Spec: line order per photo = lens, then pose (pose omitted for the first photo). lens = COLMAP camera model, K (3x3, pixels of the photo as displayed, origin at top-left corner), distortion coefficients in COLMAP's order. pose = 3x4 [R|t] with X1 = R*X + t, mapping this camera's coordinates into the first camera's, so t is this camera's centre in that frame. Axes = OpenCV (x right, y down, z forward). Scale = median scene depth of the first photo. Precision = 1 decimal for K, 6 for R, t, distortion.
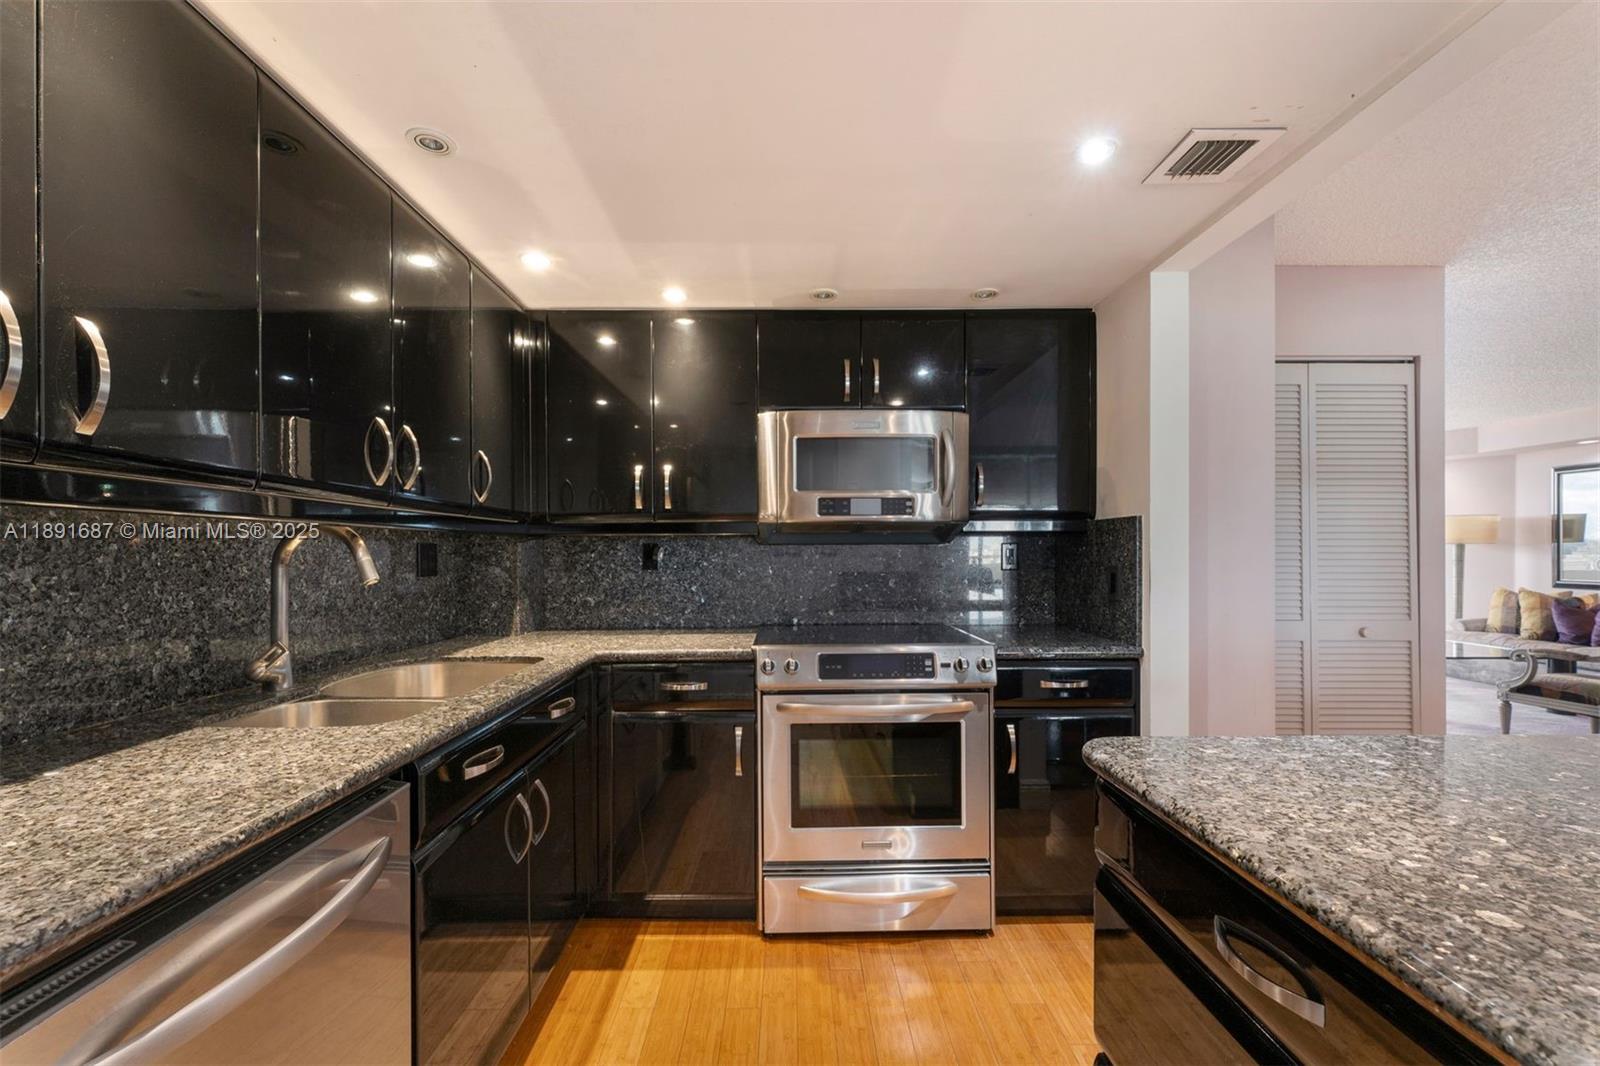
lens RADIAL K [[653.2, 0, 788.2], [0, 653.2, 533.4], [0, 0, 1]] dist [0.000952, -0.000057]
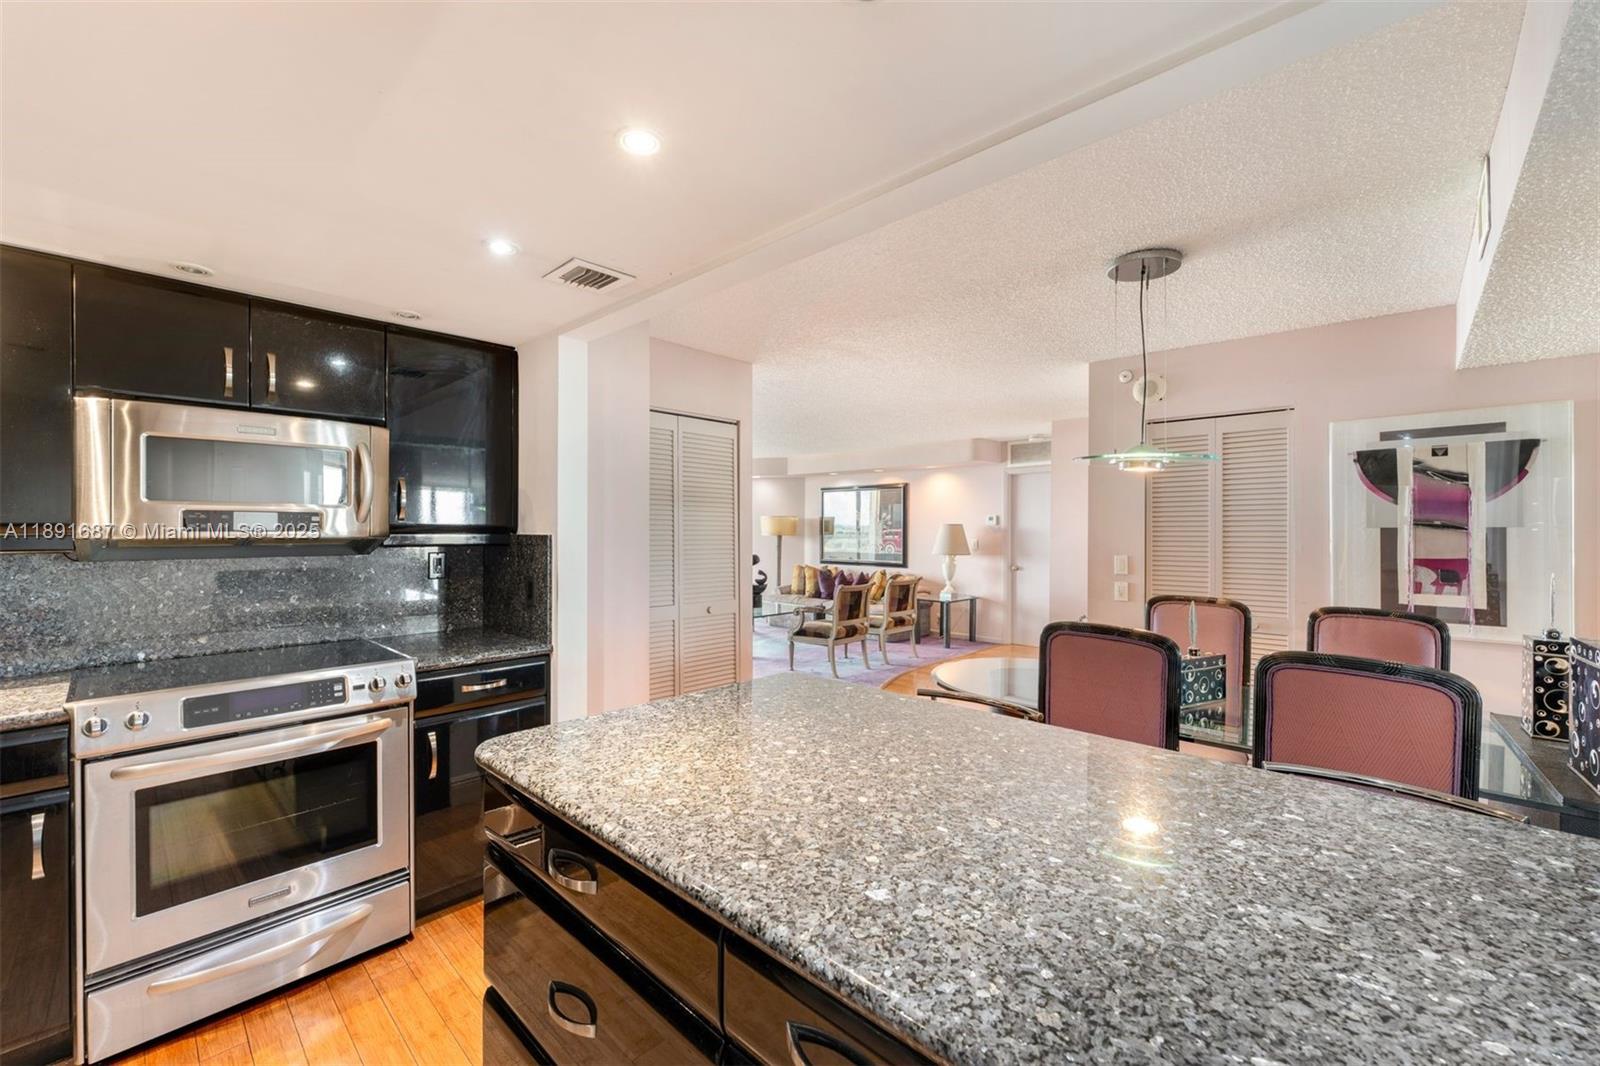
lens RADIAL K [[653.2, 0, 788.2], [0, 653.2, 533.4], [0, 0, 1]] dist [0.000952, -0.000057]
pose [[0.699093, 0.000740, 0.715030, -0.009565], [-0.019224, 0.999657, 0.017762, -0.054916], [-0.714772, -0.026163, 0.698868, -0.130846]]
